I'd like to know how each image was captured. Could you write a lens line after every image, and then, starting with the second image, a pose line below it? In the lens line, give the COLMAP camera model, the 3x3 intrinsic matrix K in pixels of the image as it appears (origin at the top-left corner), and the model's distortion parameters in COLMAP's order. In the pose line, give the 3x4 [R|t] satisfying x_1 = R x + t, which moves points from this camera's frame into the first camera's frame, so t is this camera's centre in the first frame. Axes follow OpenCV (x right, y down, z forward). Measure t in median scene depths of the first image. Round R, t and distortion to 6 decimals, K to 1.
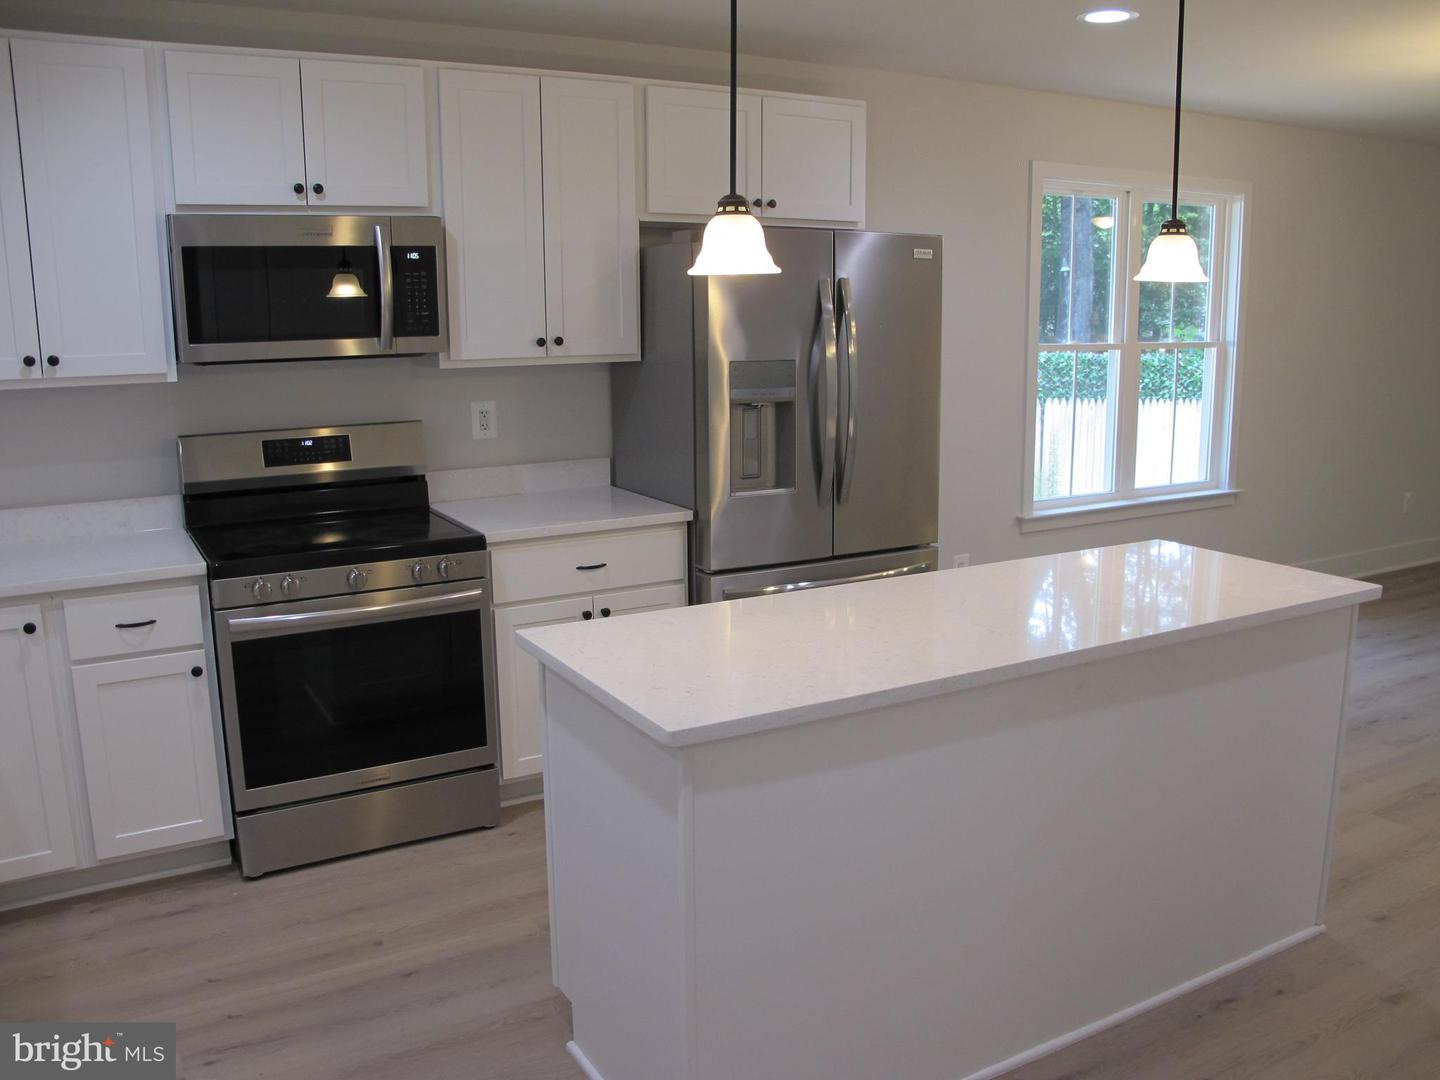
lens RADIAL K [[1197.7, 0, 723.6], [0, 1197.7, 560.6], [0, 0, 1]] dist [-0.143569, 0.102607]
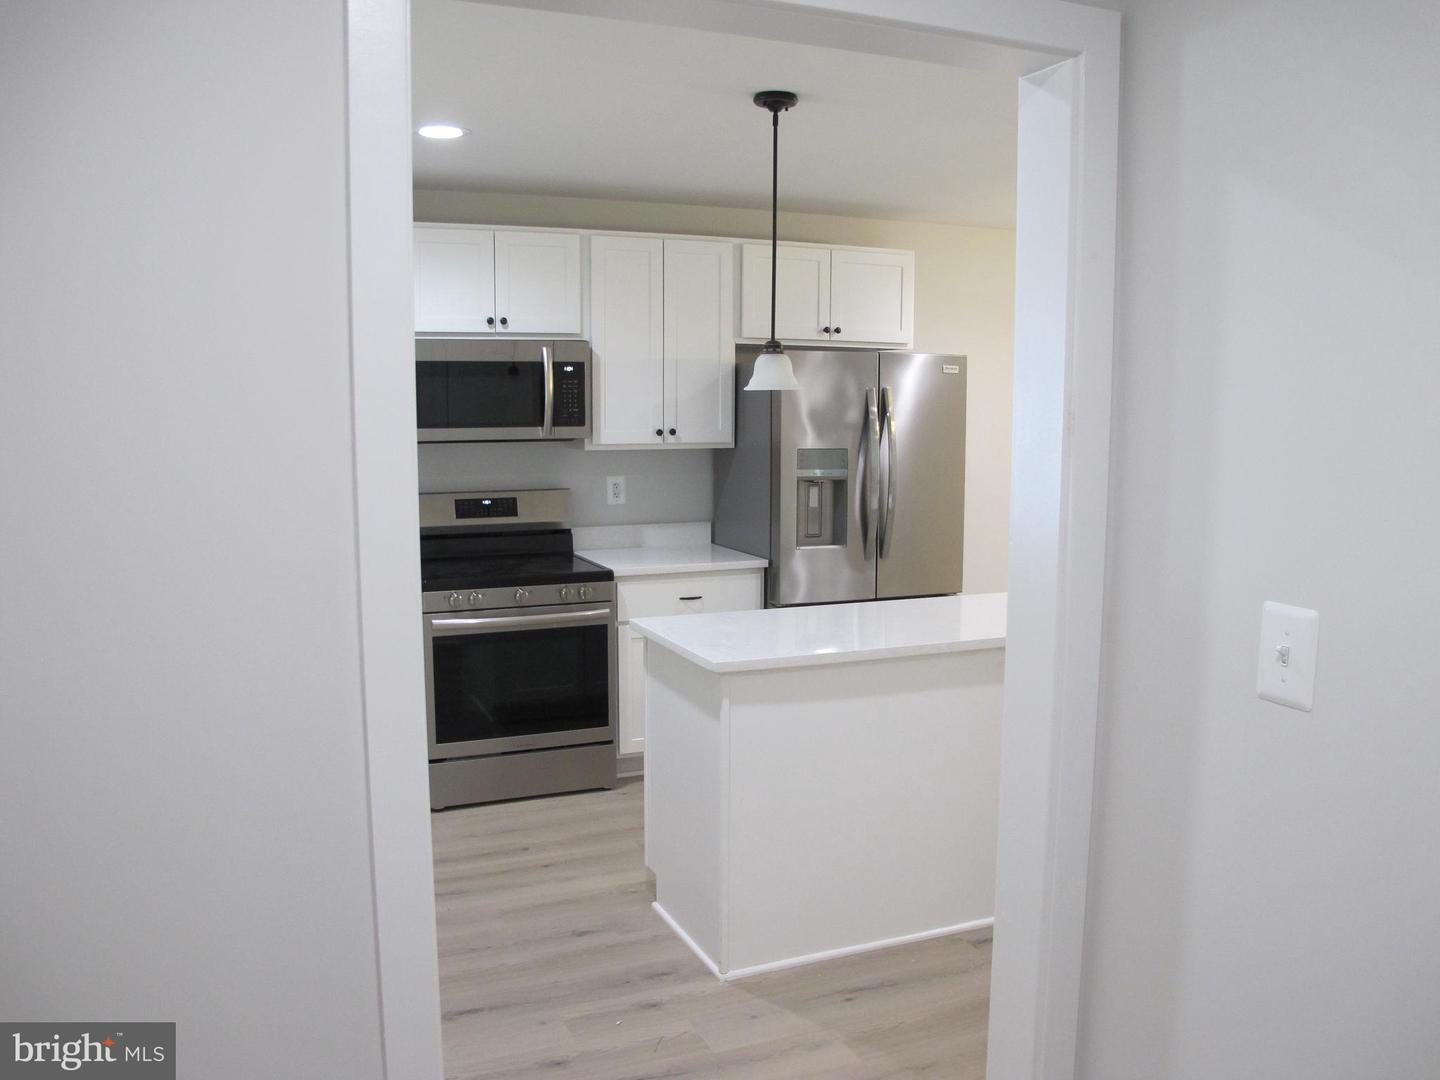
lens RADIAL K [[1197.7, 0, 723.6], [0, 1197.7, 560.6], [0, 0, 1]] dist [-0.143569, 0.102607]
pose [[0.993691, 0.022911, -0.109791, 0.074382], [-0.031525, 0.996504, -0.077373, 0.066872], [0.107635, 0.080346, 0.990939, -0.341229]]
